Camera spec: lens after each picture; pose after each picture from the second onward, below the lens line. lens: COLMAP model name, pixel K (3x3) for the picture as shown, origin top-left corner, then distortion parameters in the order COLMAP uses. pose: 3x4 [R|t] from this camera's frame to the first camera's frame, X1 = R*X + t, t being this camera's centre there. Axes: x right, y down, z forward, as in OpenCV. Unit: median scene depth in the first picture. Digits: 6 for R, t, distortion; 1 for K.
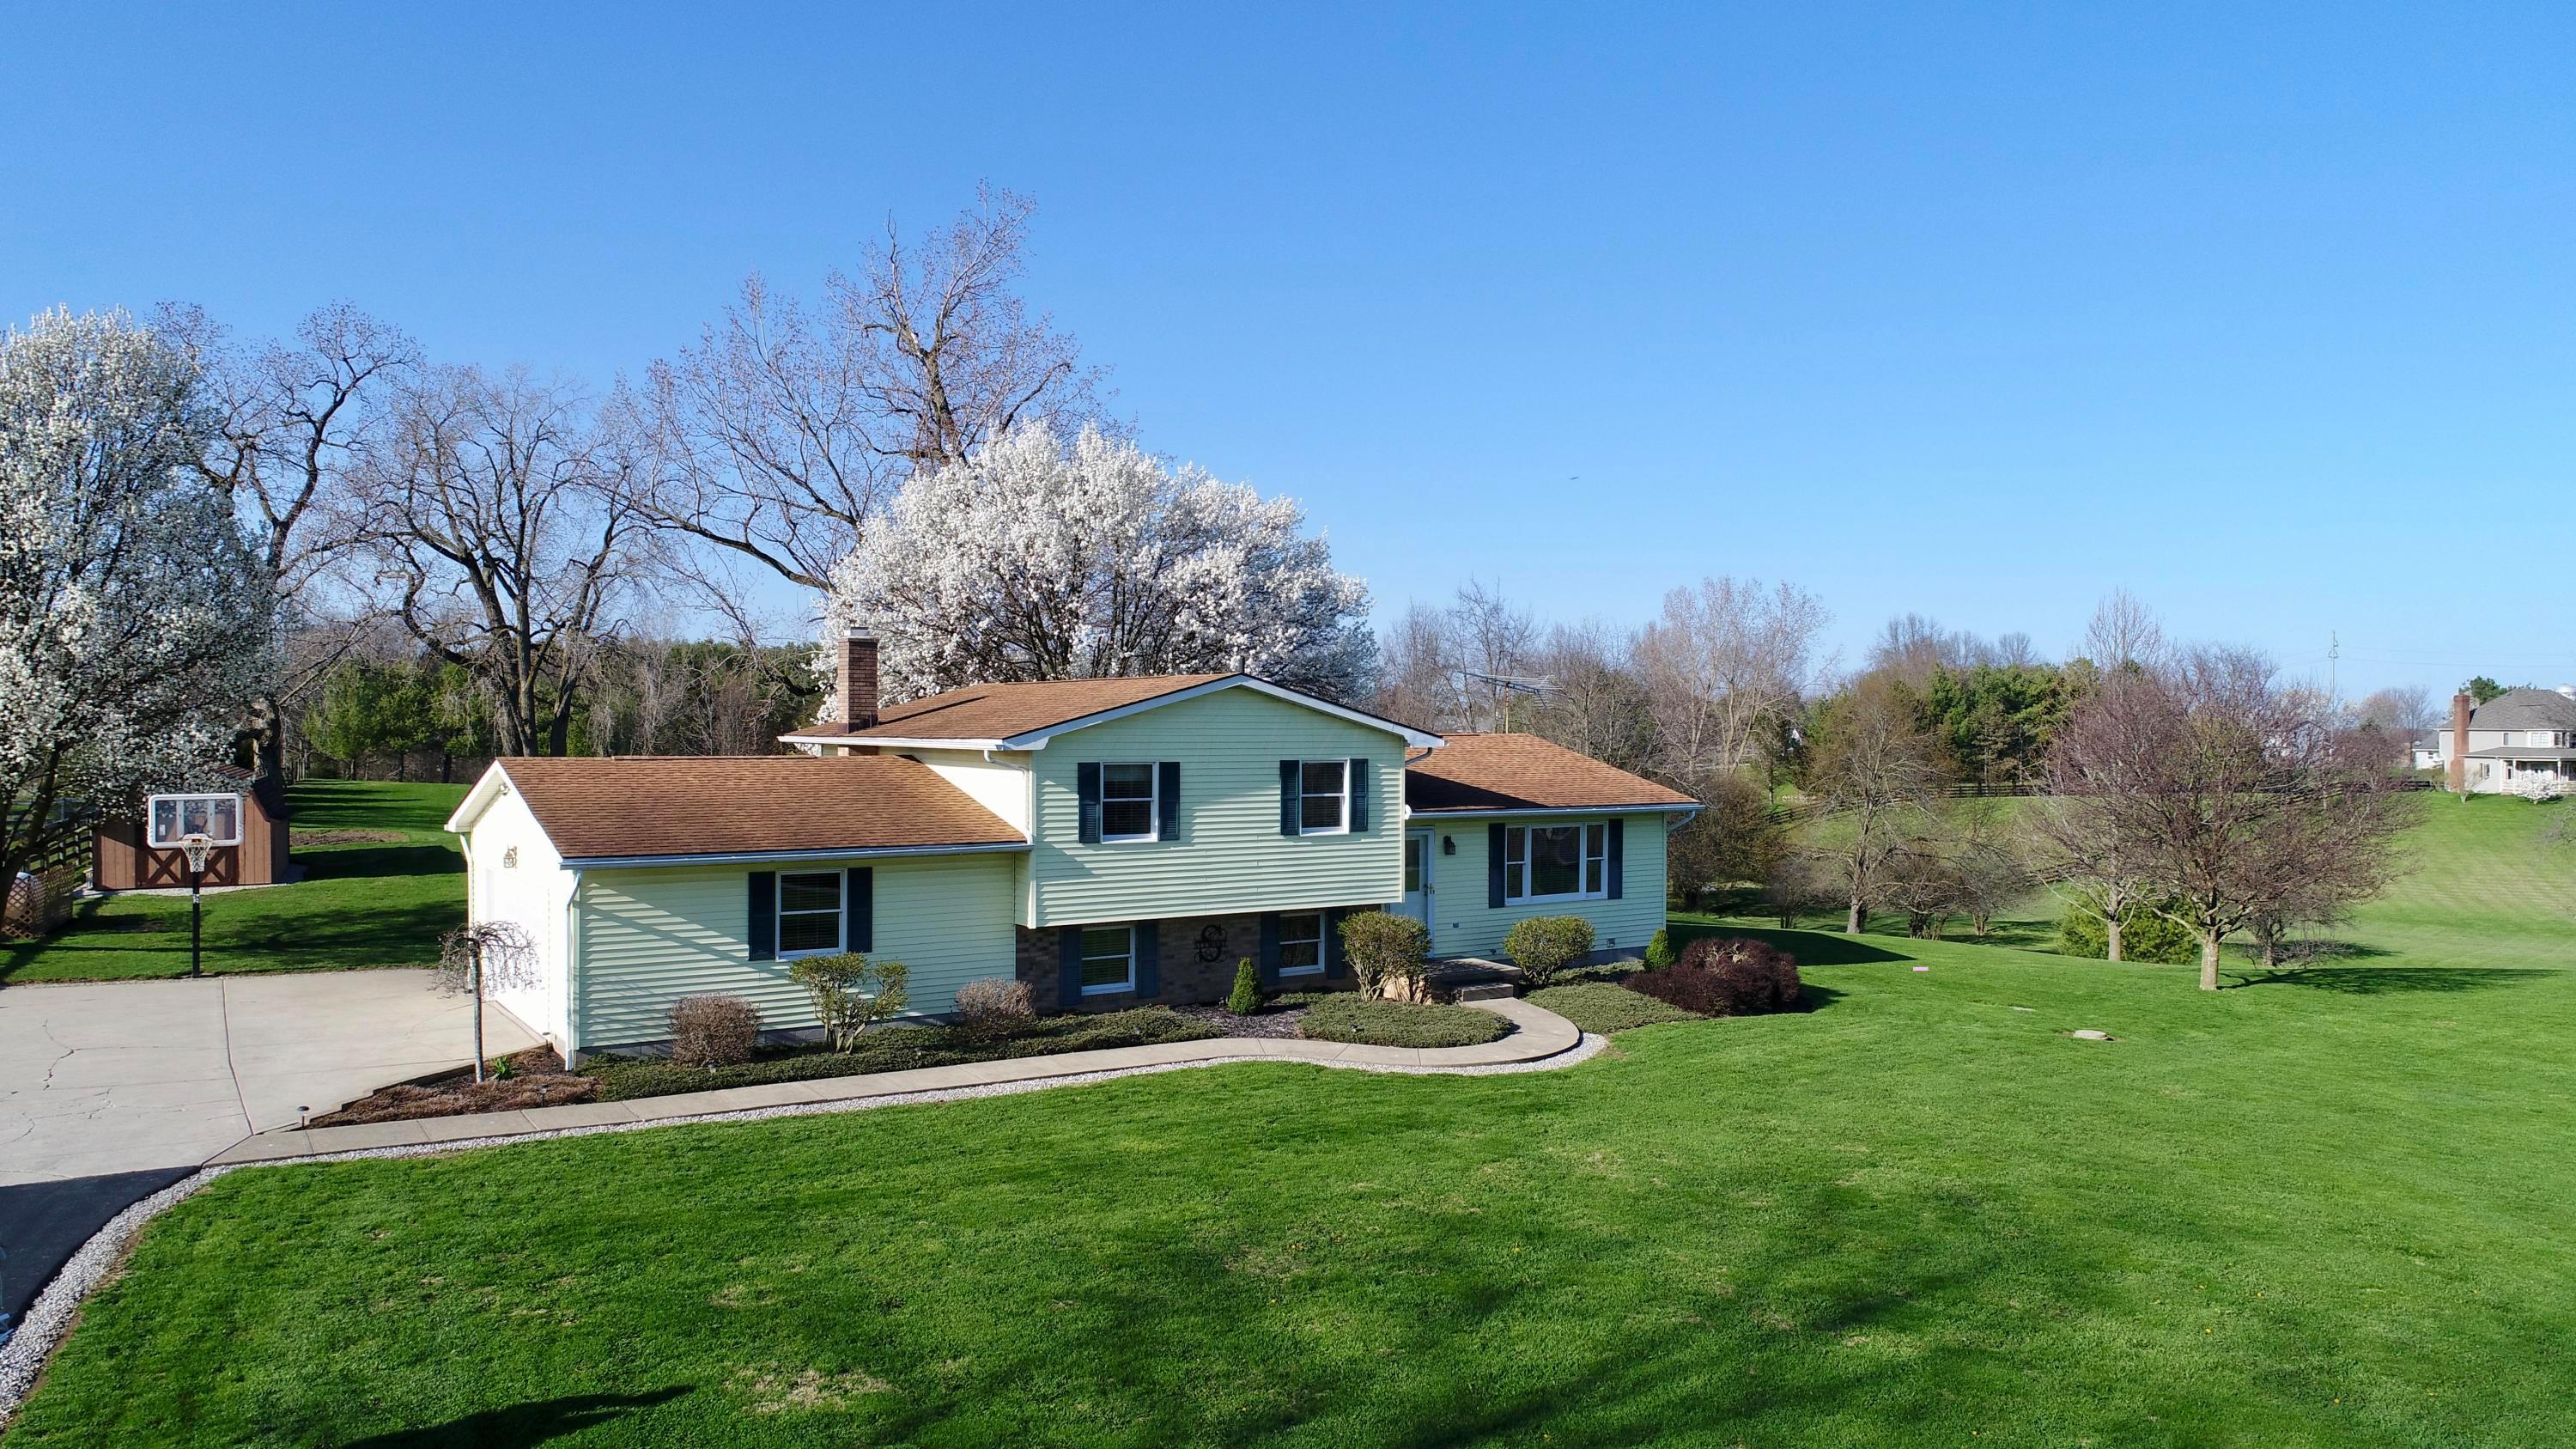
lens RADIAL K [[1741.9, 0, 1296.9], [0, 1741.9, 721.5], [0, 0, 1]] dist [-0.001896, 0.000709]
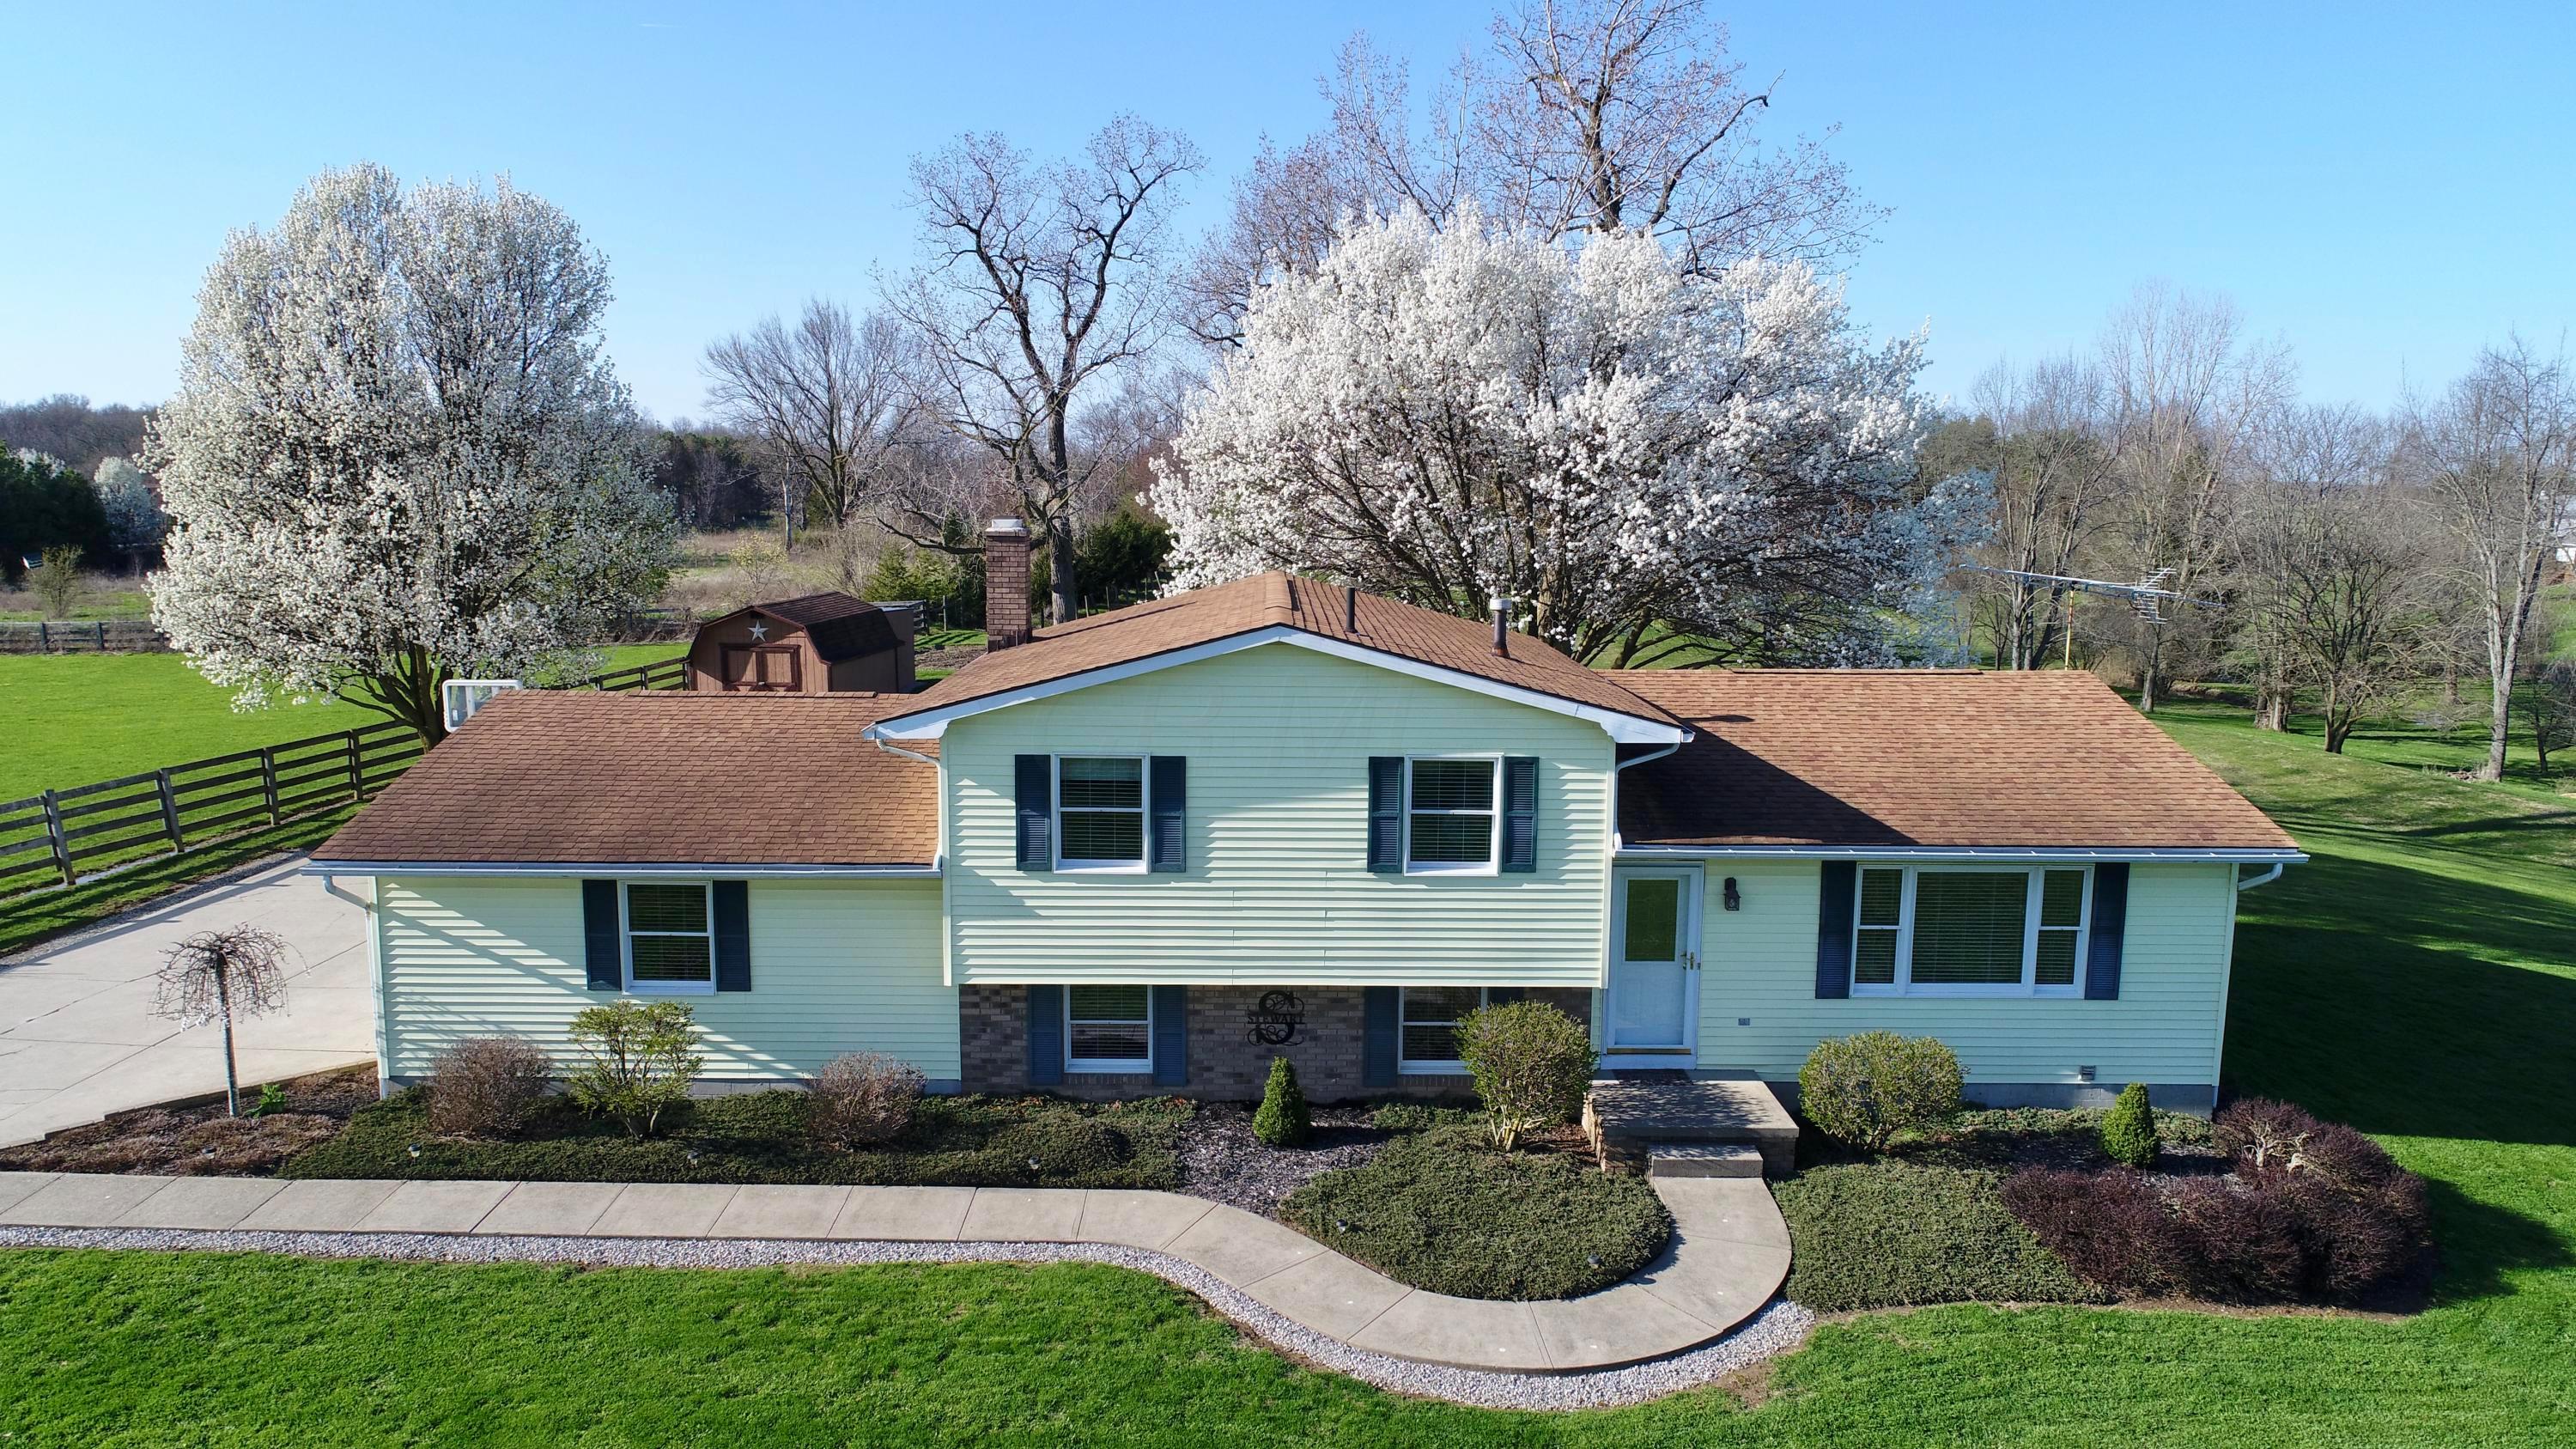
lens RADIAL K [[1741.9, 0, 1280.9], [0, 1741.9, 728.9], [0, 0, 1]] dist [-0.001896, 0.000709]
pose [[0.835207, 0.080675, -0.543986, 0.308162], [-0.004385, 0.990127, 0.140107, -0.076440], [0.549918, -0.114633, 0.827315, 0.459592]]
